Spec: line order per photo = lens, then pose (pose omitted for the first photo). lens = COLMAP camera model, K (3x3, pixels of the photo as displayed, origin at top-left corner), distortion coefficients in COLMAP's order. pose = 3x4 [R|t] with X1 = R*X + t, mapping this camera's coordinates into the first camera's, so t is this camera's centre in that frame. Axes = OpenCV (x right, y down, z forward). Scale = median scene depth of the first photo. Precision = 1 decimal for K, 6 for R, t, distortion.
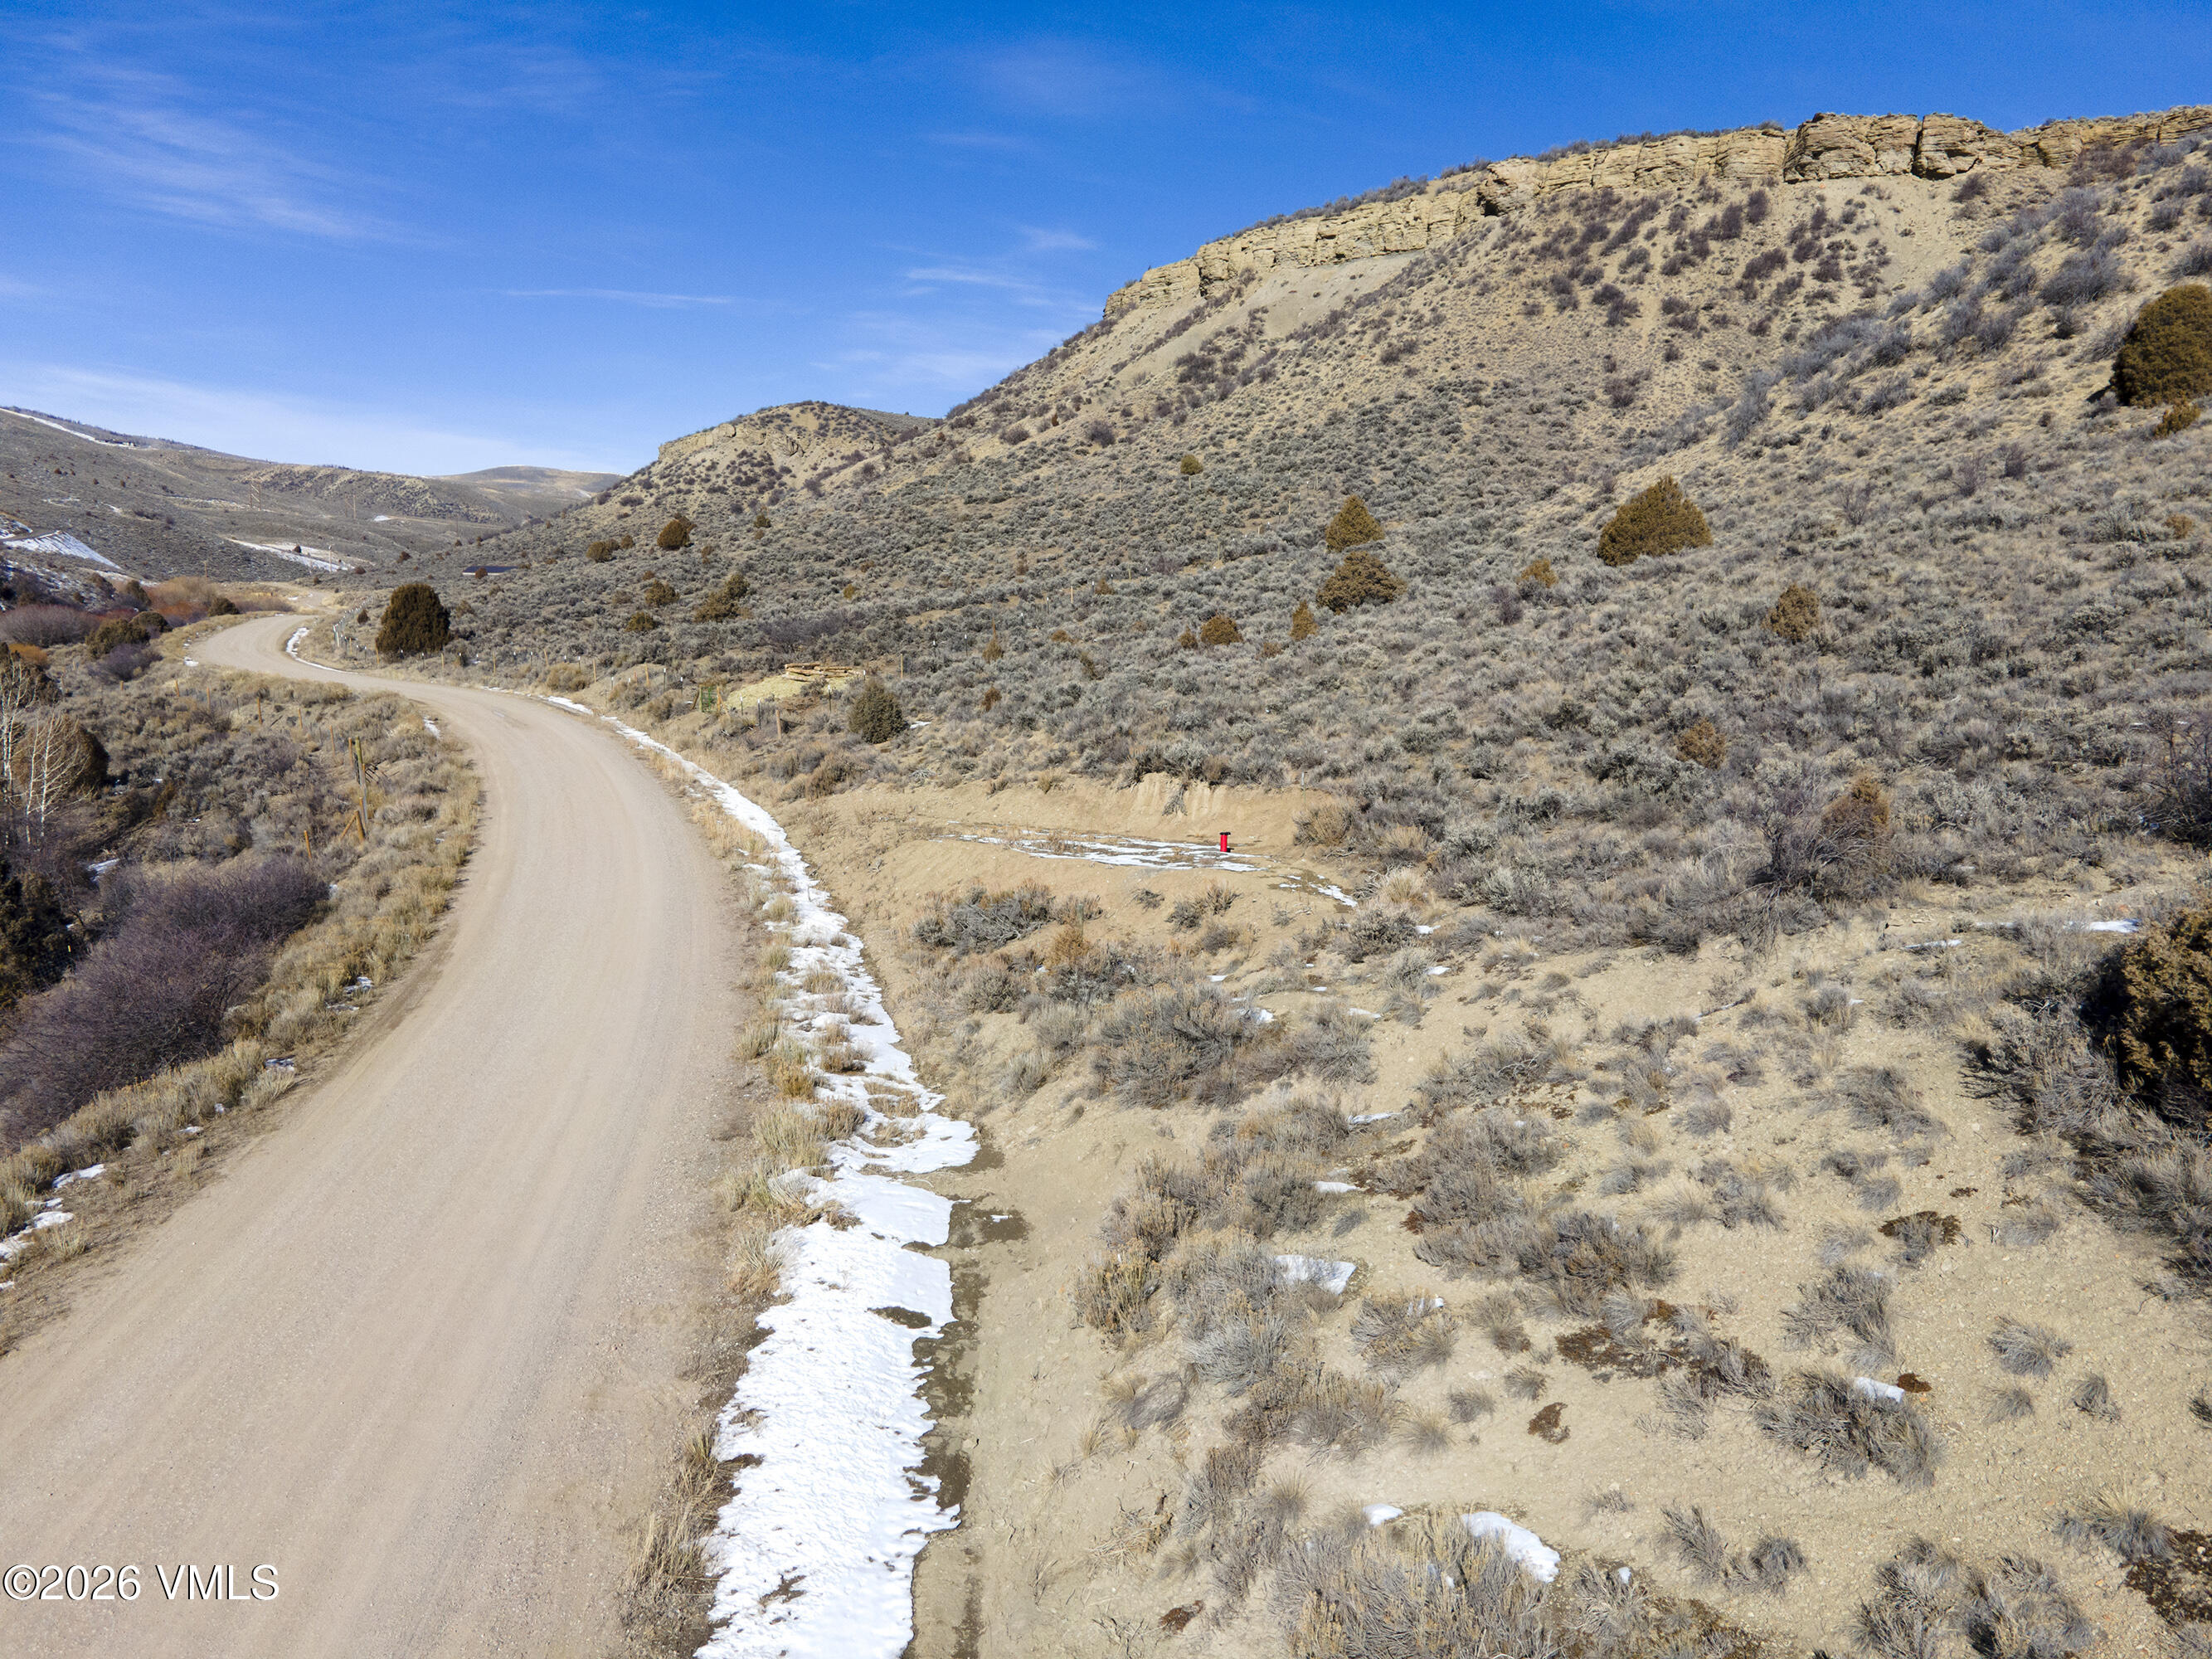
lens RADIAL K [[1616.7, 0, 1097.3], [0, 1616.7, 814.6], [0, 0, 1]] dist [0.020953, 0.043889]
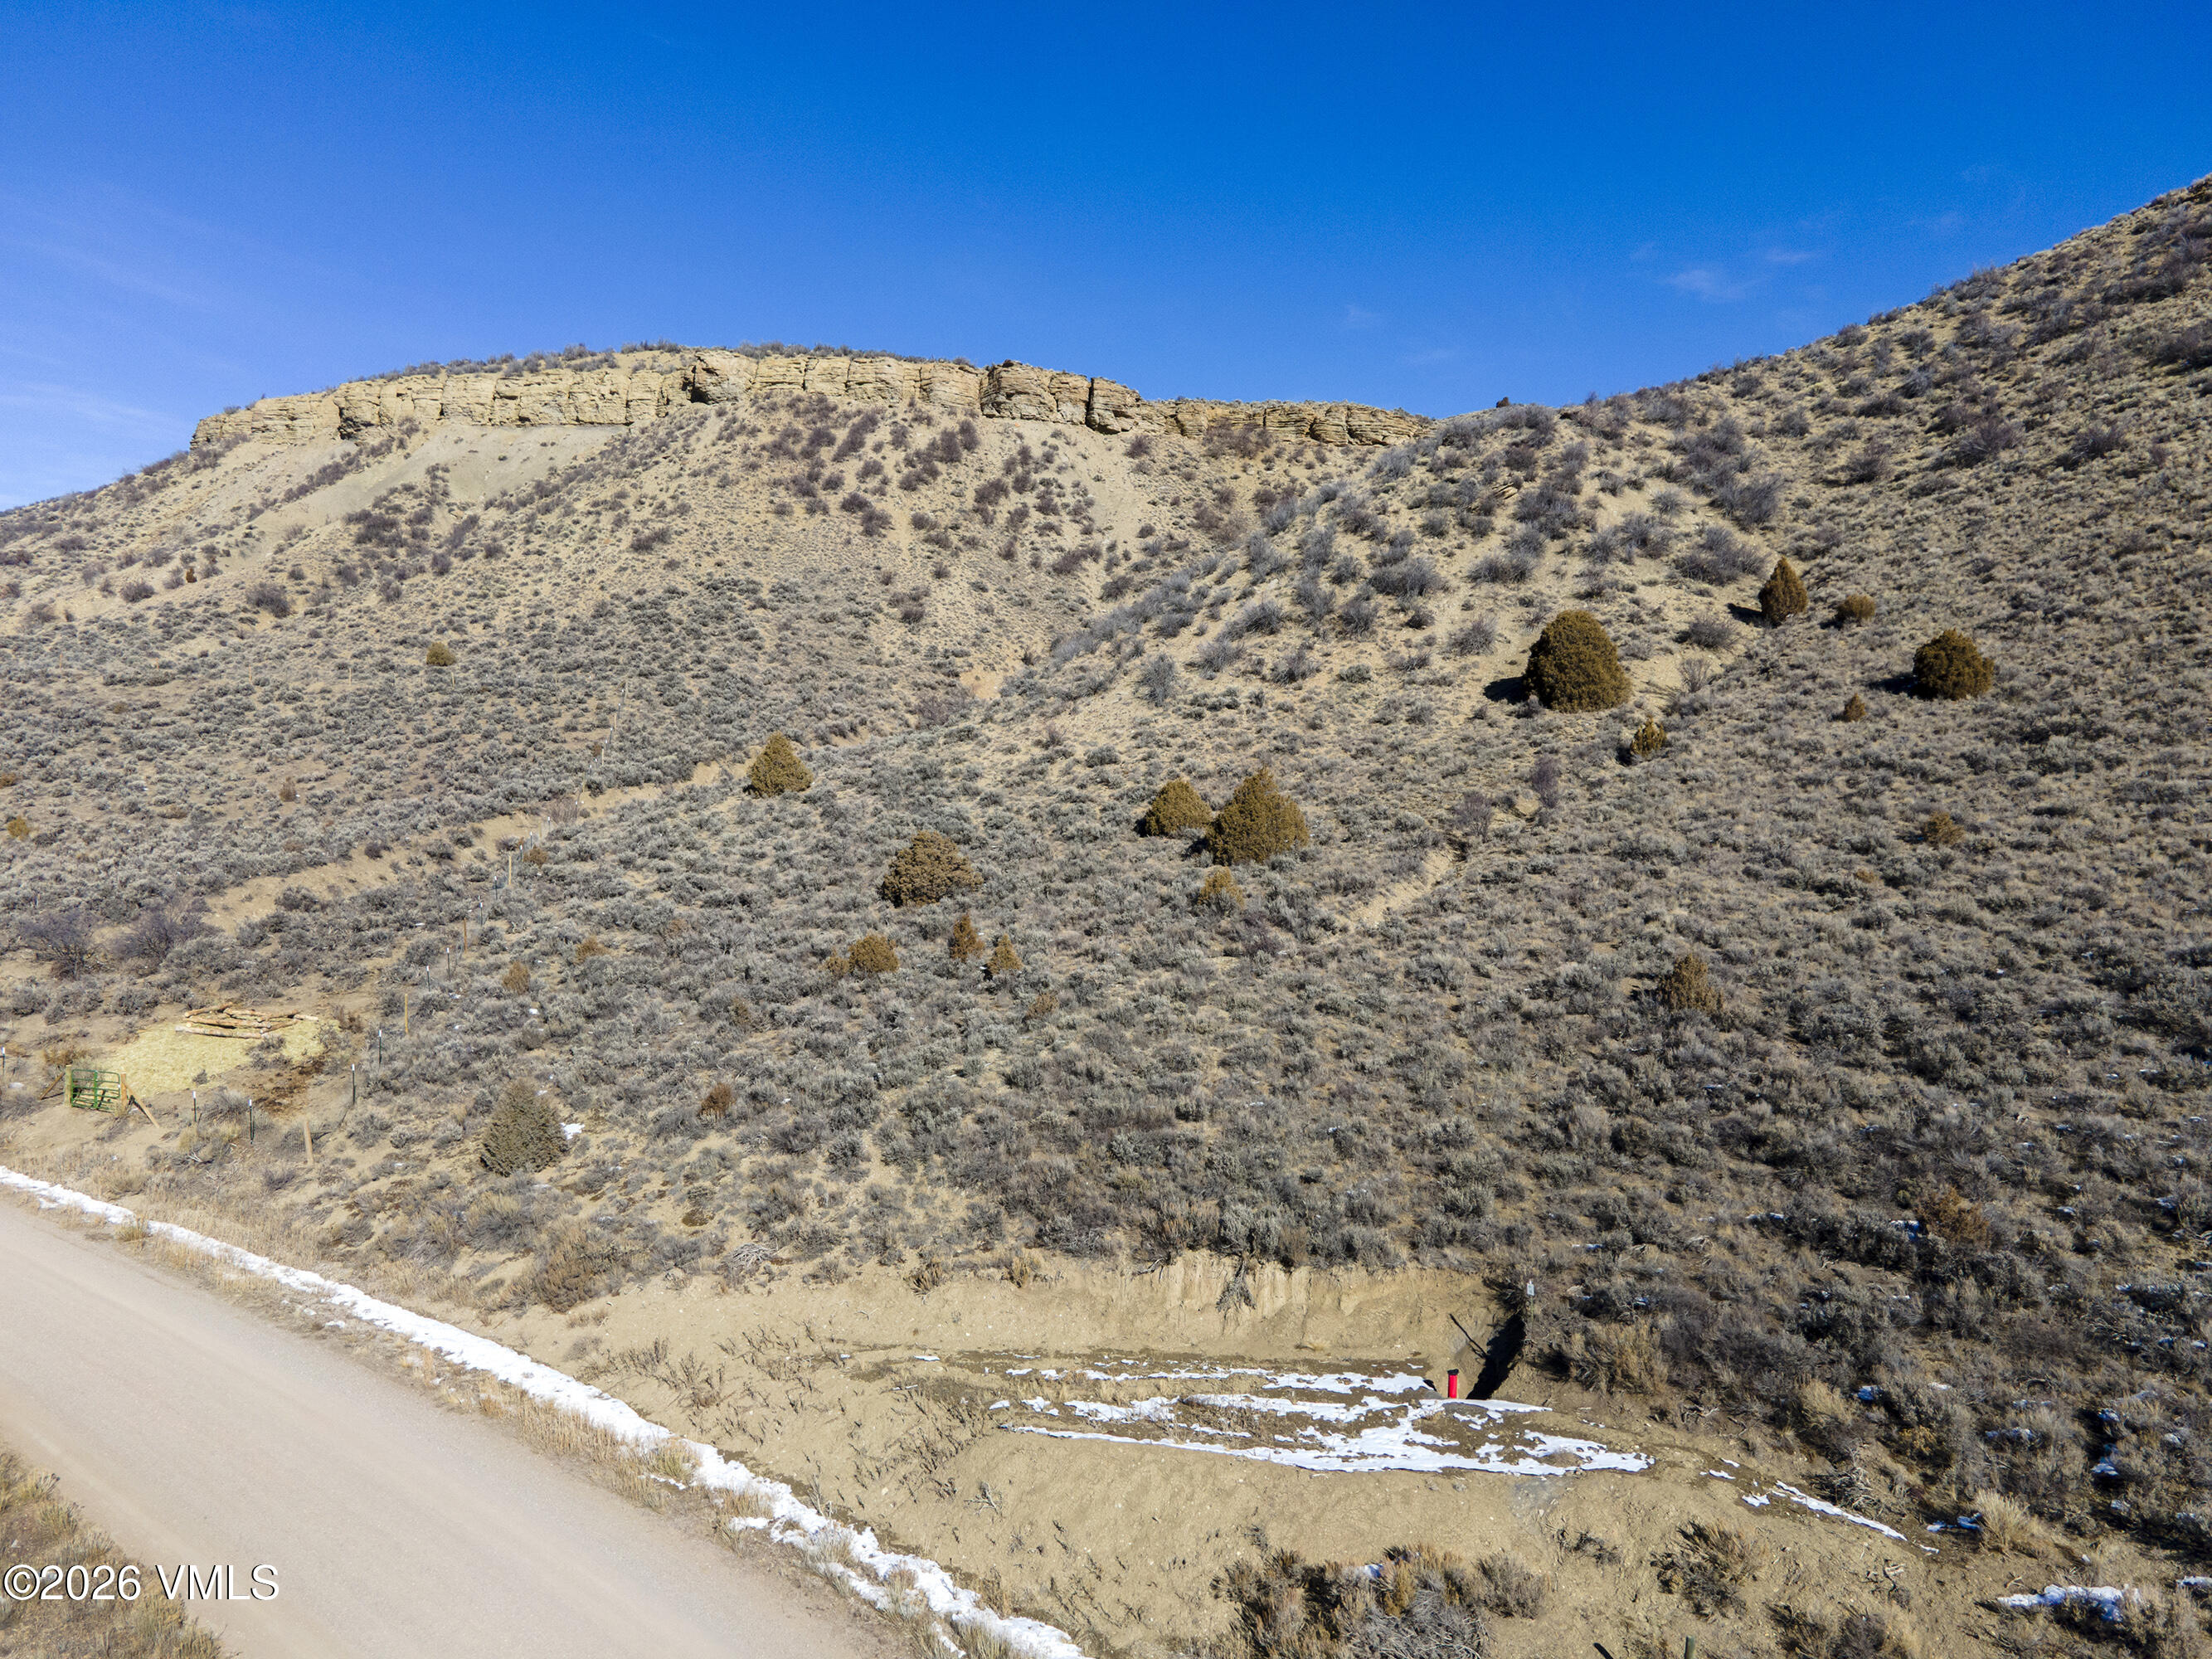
lens RADIAL K [[1616.7, 0, 1103.8], [0, 1616.7, 815.1], [0, 0, 1]] dist [0.020953, 0.043889]
pose [[0.841089, -0.010465, 0.540795, -0.098882], [0.059132, 0.995599, -0.072702, -0.042895], [-0.537654, 0.093127, 0.838007, 0.088361]]
